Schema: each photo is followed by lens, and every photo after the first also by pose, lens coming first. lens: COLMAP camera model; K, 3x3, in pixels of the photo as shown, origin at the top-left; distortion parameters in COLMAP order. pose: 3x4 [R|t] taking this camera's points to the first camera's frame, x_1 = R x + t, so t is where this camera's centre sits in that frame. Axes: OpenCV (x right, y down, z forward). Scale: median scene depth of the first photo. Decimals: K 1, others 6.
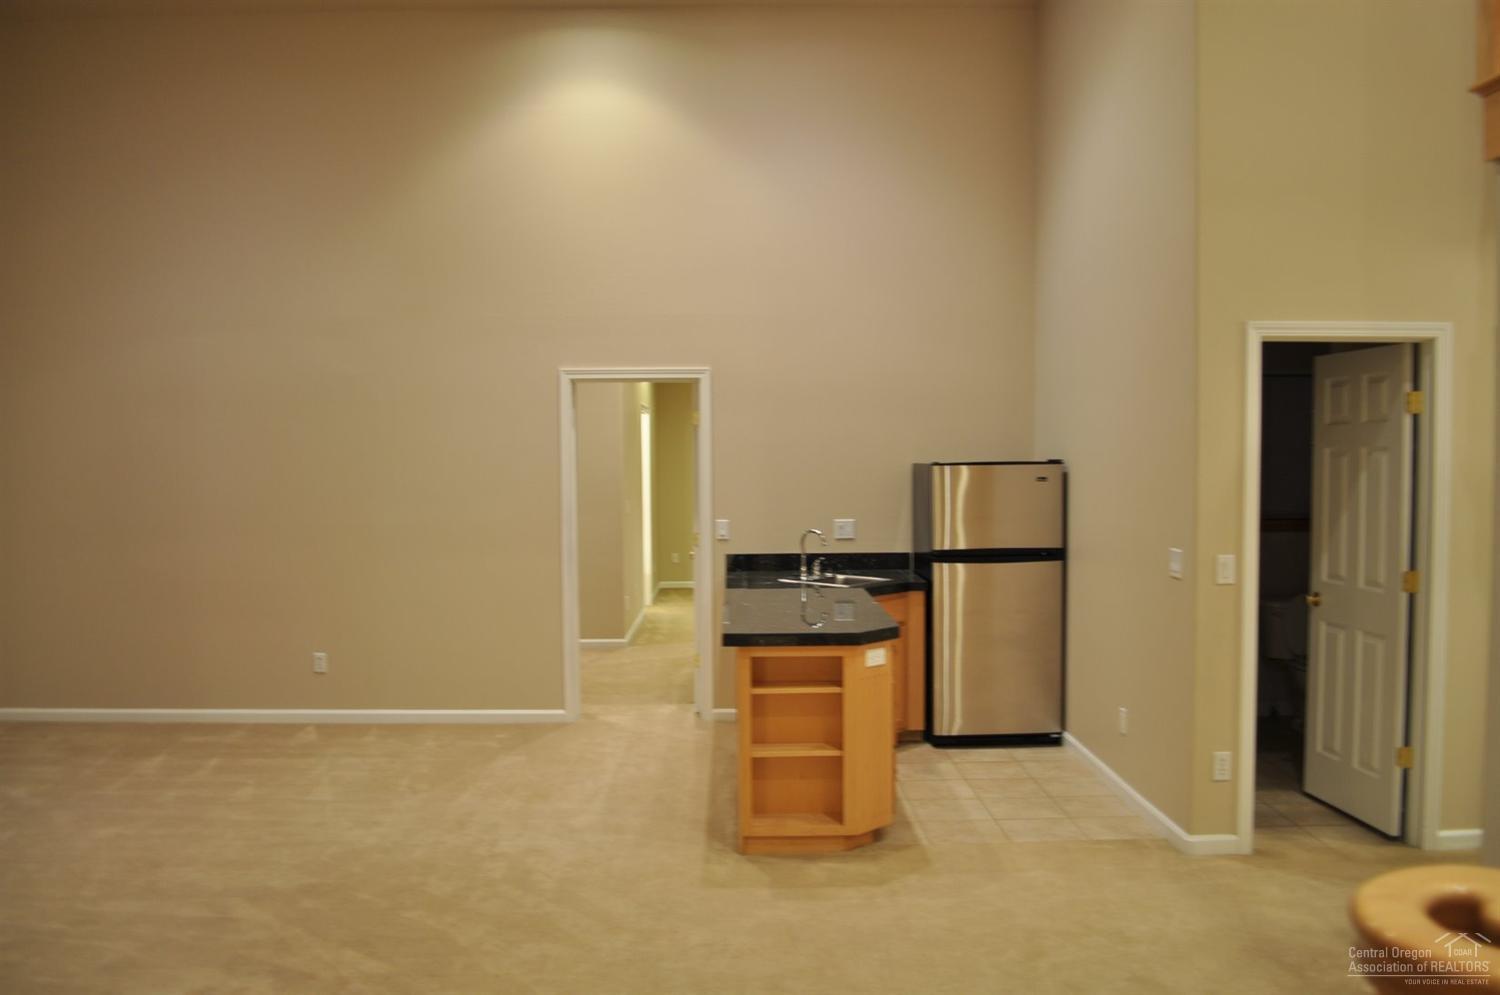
lens RADIAL K [[1192.6, 0, 749.6], [0, 1192.6, 498.4], [0, 0, 1]] dist [-0.081038, -0.002387]
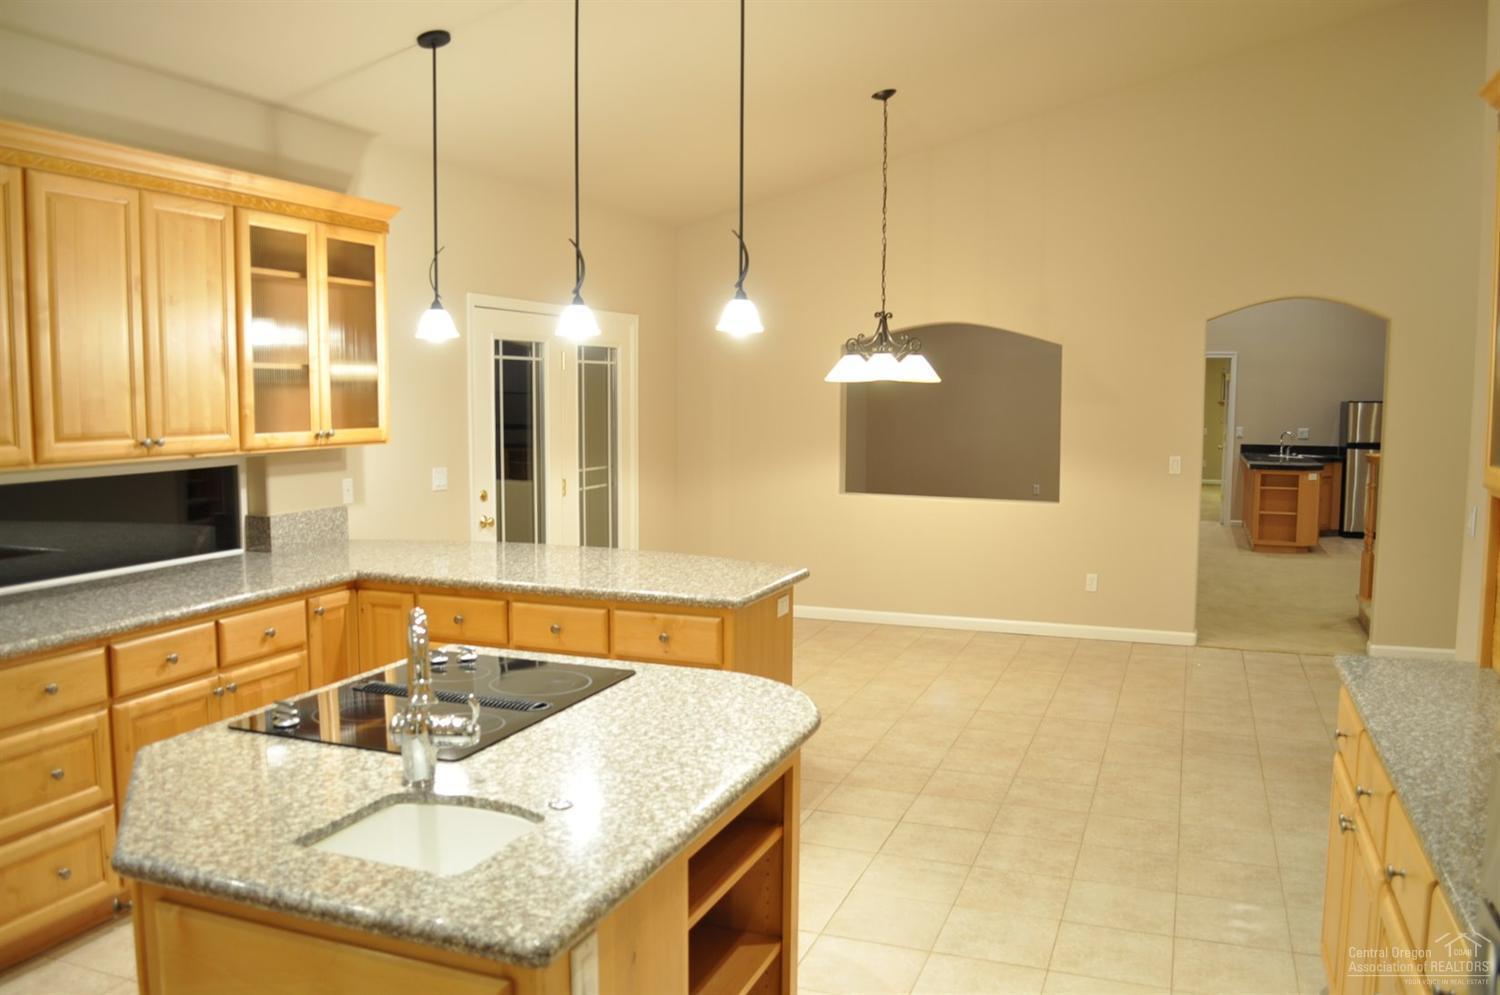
lens RADIAL K [[1192.6, 0, 750.9], [0, 1192.6, 493.7], [0, 0, 1]] dist [-0.081038, -0.002387]
pose [[0.932591, 0.046398, -0.357940, -0.083260], [-0.028449, 0.998067, 0.055252, 0.047460], [0.359812, -0.041345, 0.932108, -1.259465]]
